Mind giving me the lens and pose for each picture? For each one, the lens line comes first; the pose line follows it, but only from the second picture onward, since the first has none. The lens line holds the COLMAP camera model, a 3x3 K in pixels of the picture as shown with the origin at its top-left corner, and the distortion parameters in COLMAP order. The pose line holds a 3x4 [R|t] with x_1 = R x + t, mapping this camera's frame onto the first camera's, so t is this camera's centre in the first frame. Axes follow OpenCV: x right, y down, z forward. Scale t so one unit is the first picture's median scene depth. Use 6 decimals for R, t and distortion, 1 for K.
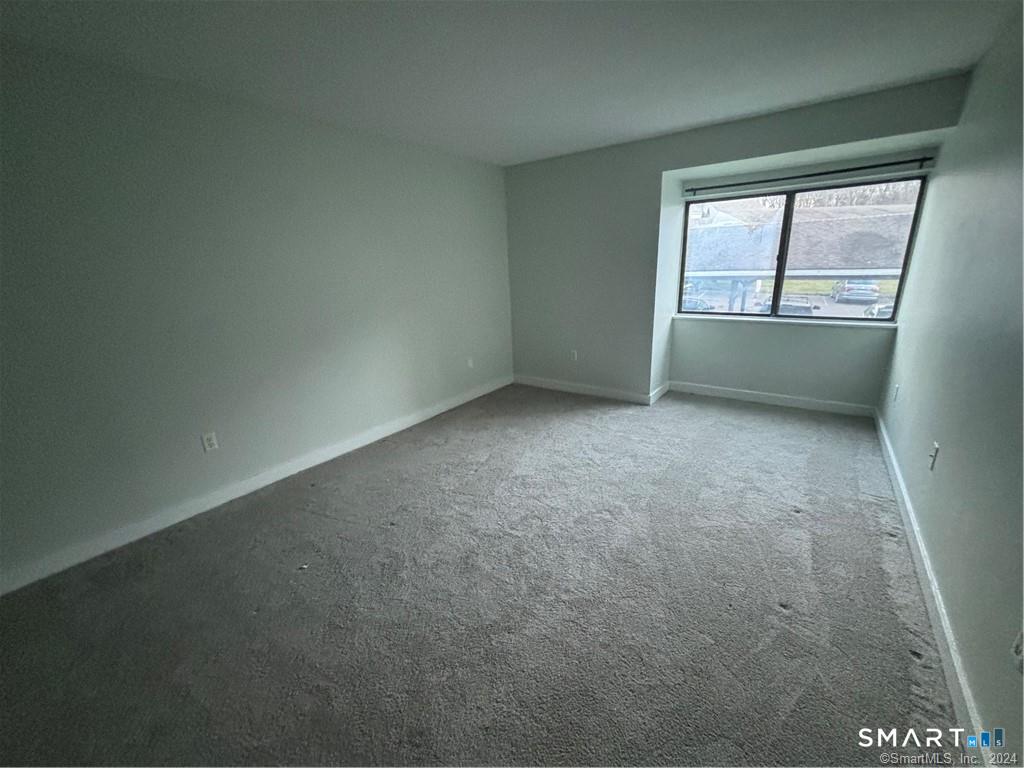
lens RADIAL K [[416.9, 0, 512.0], [0, 416.9, 384.0], [0, 0, 1]] dist [0.000222, 0.000074]
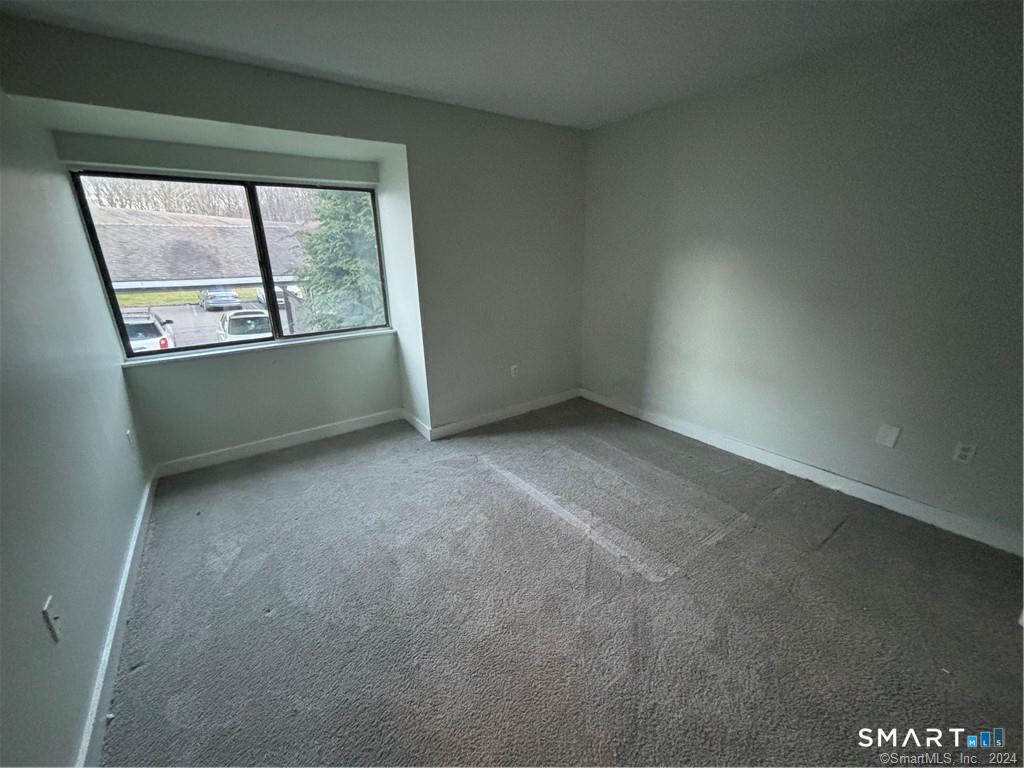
lens RADIAL K [[438.5, 0, 514.0], [0, 438.5, 395.4], [0, 0, 1]] dist [0.000600, -0.000002]
pose [[0.249725, -0.269200, 0.930144, -0.037247], [0.279359, 0.939764, 0.196982, -0.051068], [-0.927144, 0.210652, 0.309886, 0.174414]]
